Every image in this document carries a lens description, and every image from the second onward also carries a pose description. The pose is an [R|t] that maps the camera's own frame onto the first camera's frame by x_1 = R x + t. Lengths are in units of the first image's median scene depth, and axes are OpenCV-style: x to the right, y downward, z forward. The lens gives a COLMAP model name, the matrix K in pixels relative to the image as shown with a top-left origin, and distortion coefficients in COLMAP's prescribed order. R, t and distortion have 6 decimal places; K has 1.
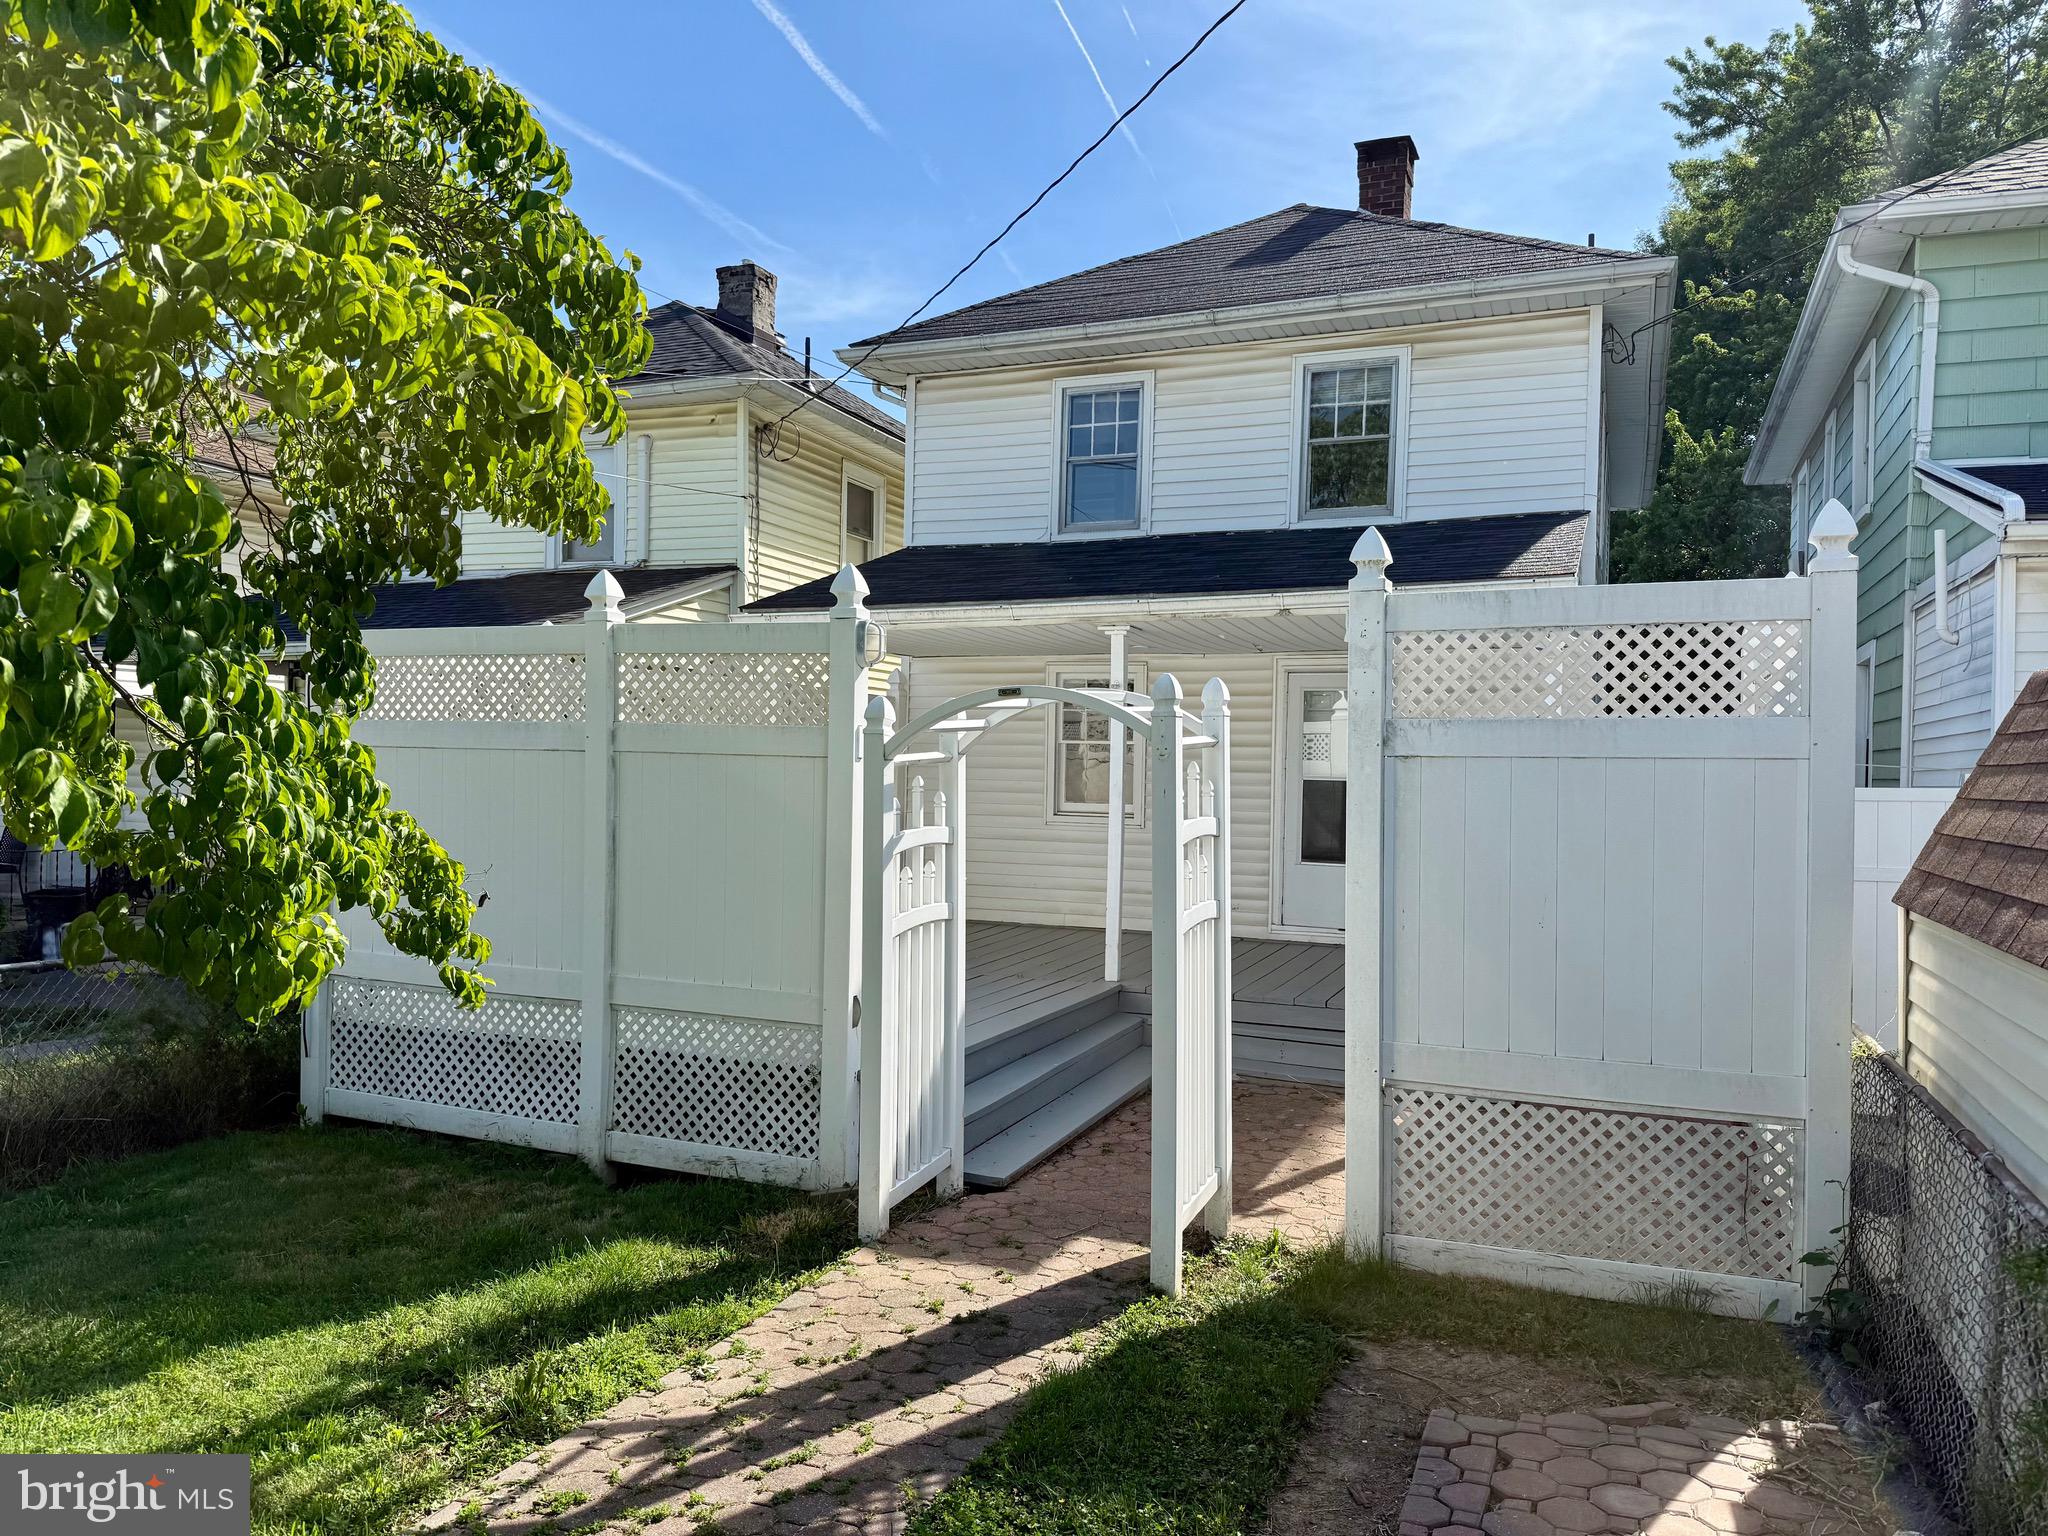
lens RADIAL K [[1455.3, 0, 1018.9], [0, 1455.3, 774.6], [0, 0, 1]] dist [0.033491, -0.045694]
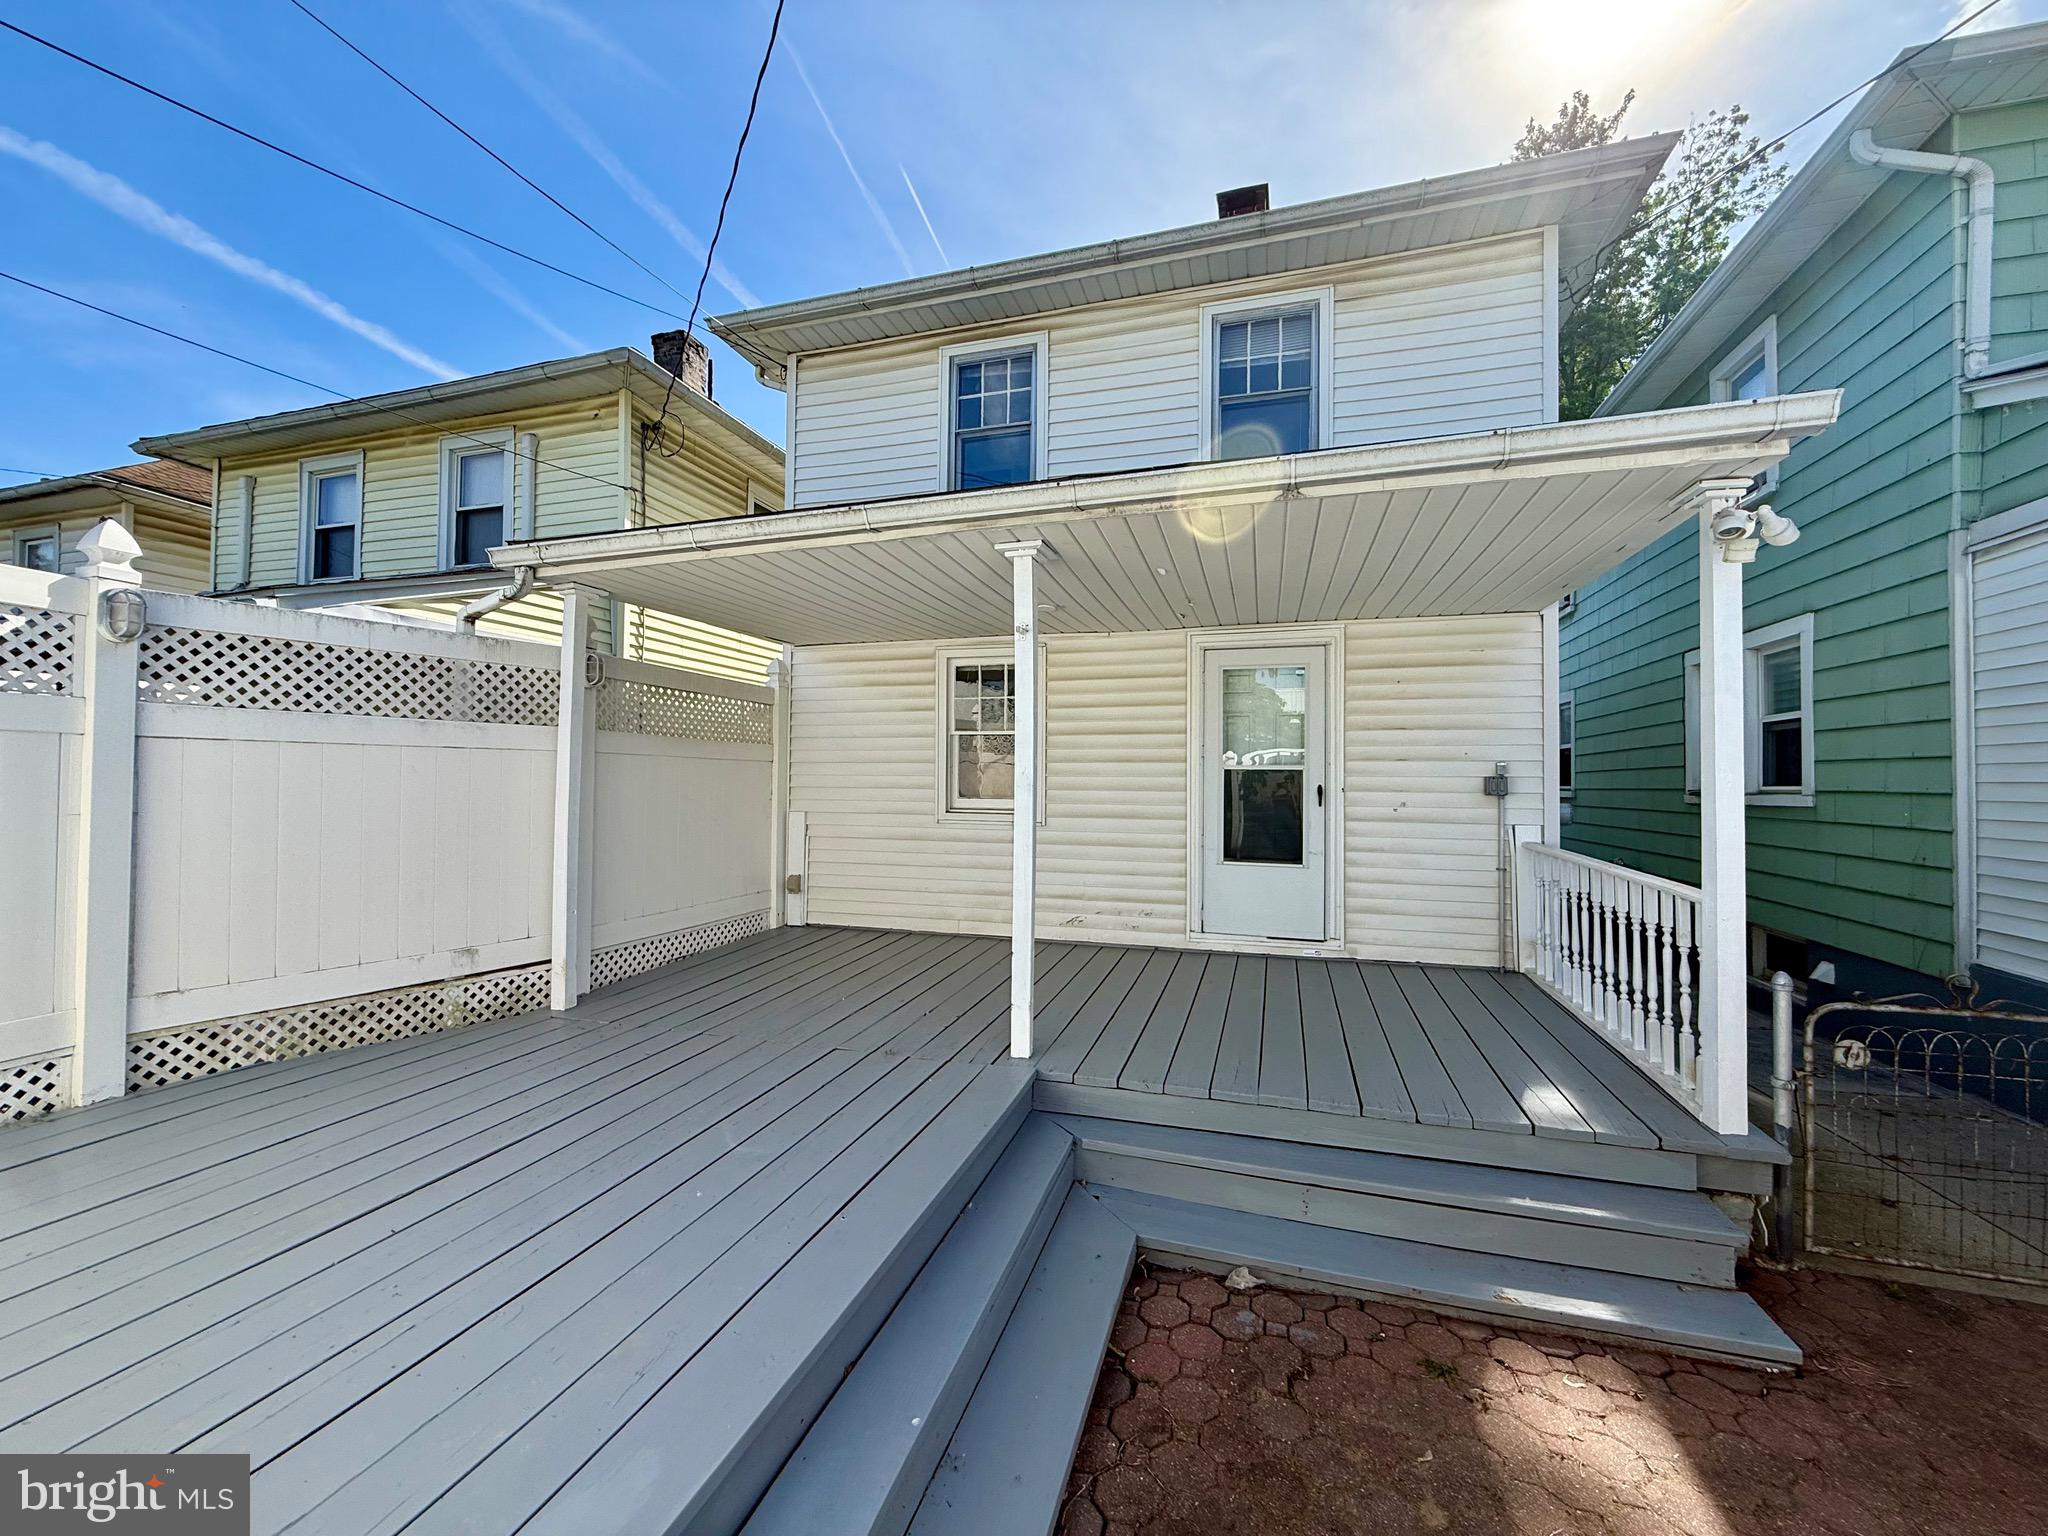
lens RADIAL K [[812.5, 0, 1030.8], [0, 812.5, 769.4], [0, 0, 1]] dist [-0.003285, 0.001538]
pose [[0.994119, -0.012293, 0.107590, 0.023589], [0.013989, 0.999789, -0.015029, 0.009550], [-0.107383, 0.016446, 0.994082, 0.512454]]
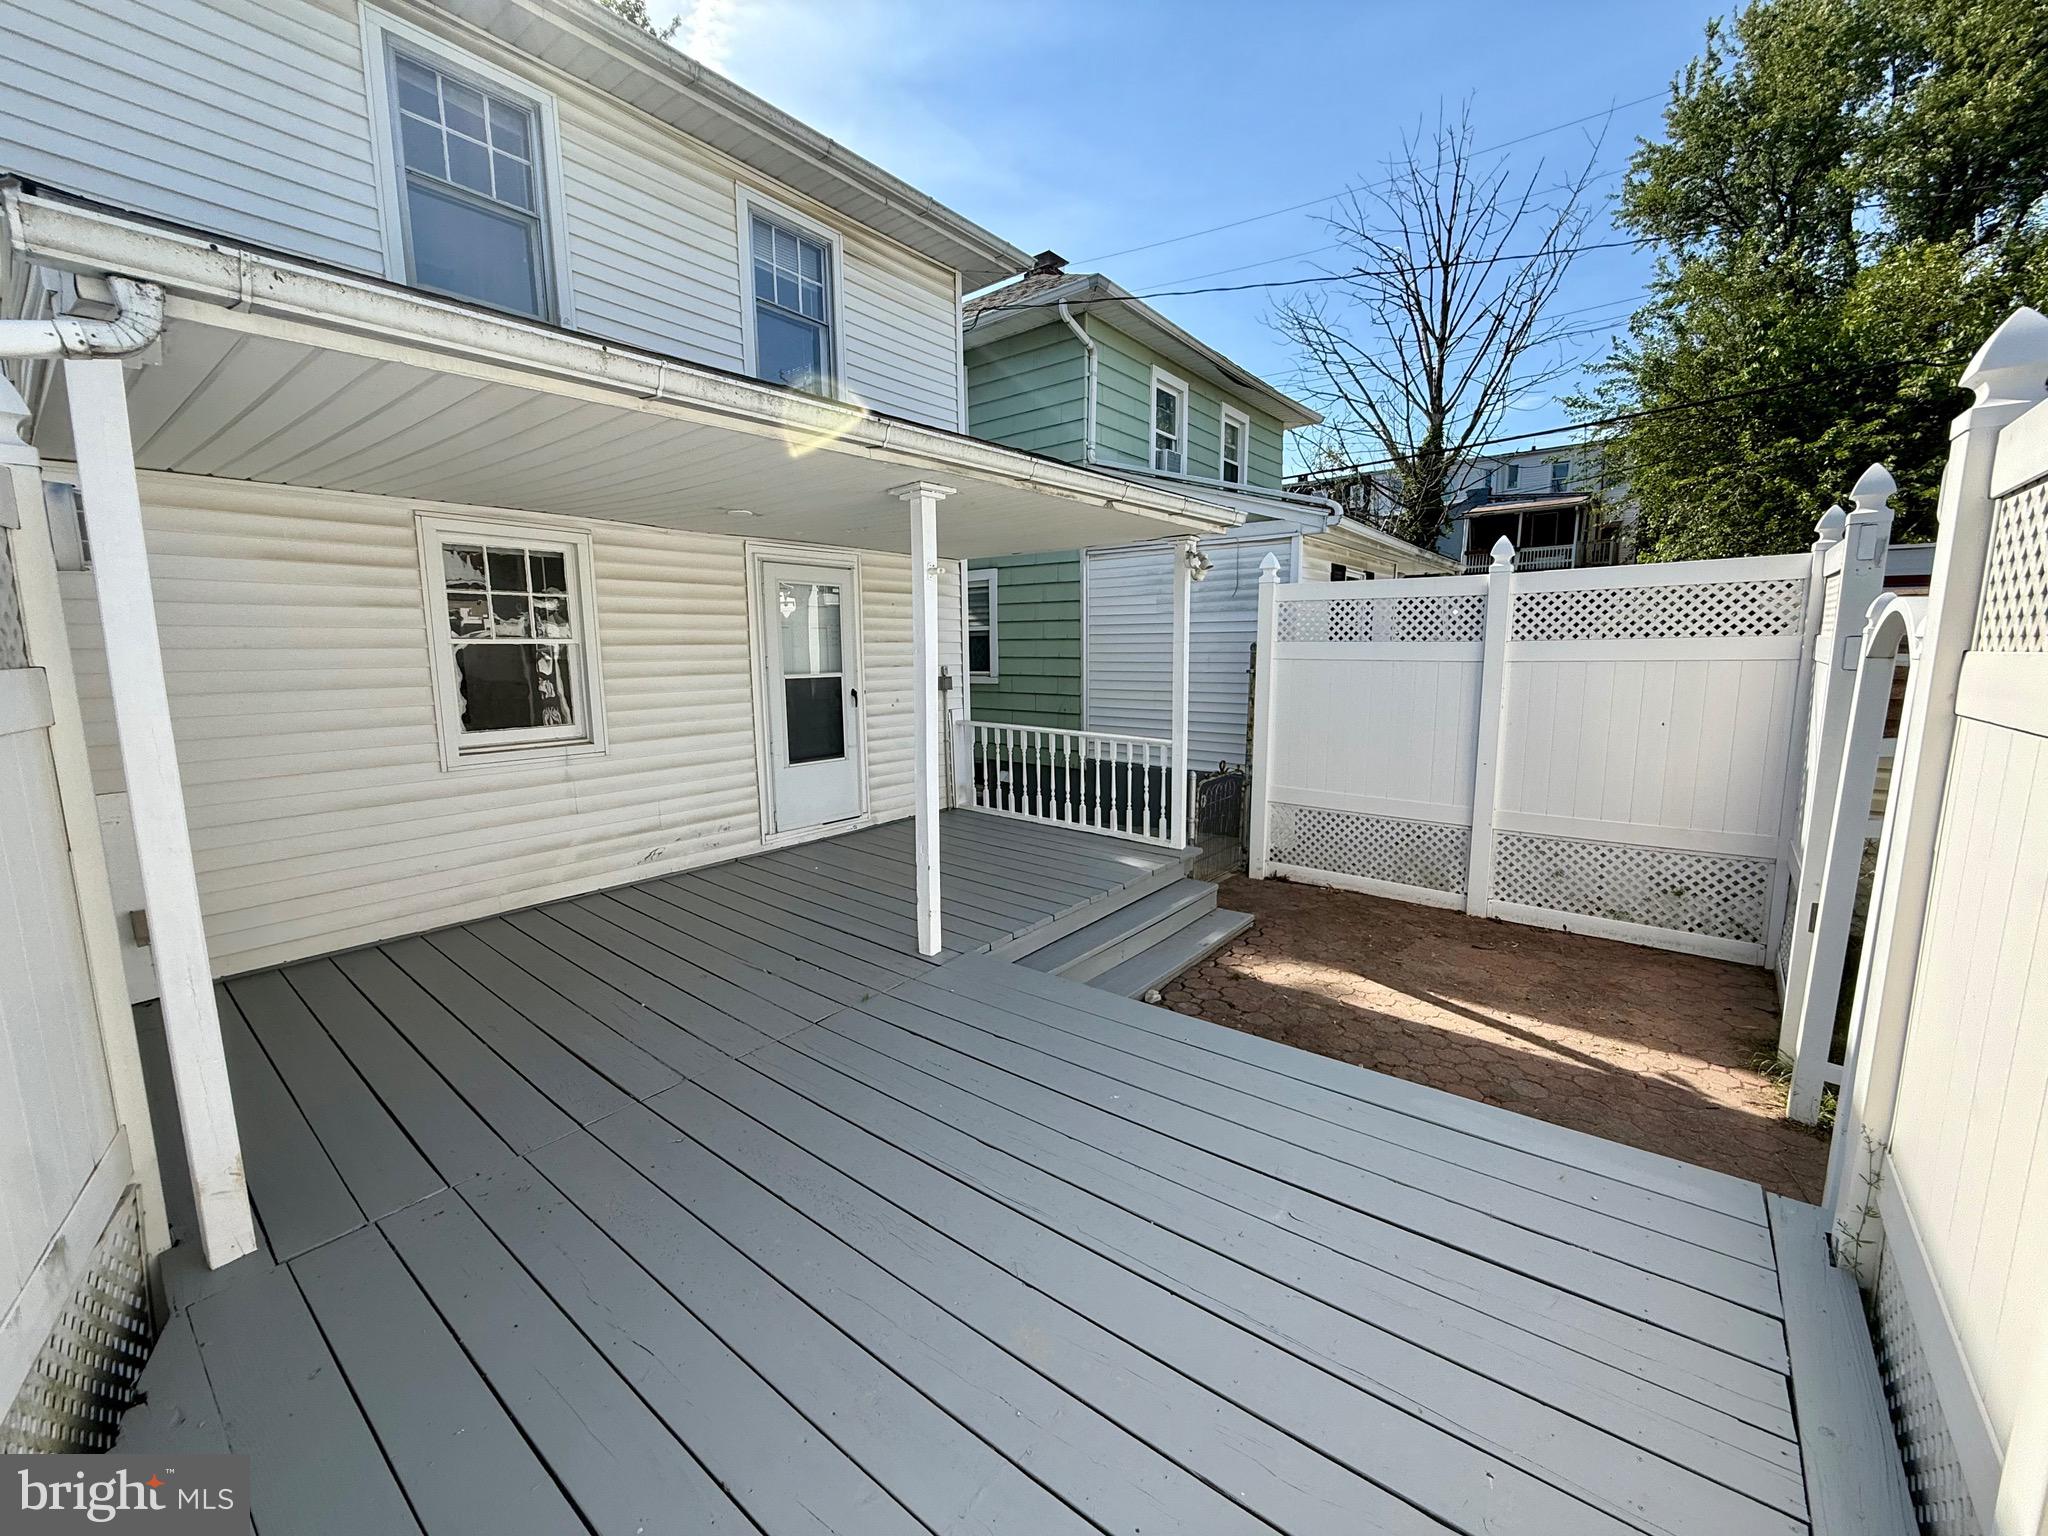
lens RADIAL K [[812.5, 0, 1036.7], [0, 812.5, 763.7], [0, 0, 1]] dist [-0.003285, 0.001538]
pose [[0.262292, -0.163047, 0.951114, -0.275689], [0.007872, 0.985951, 0.166848, -0.028787], [-0.964957, -0.036276, 0.259890, 0.696626]]
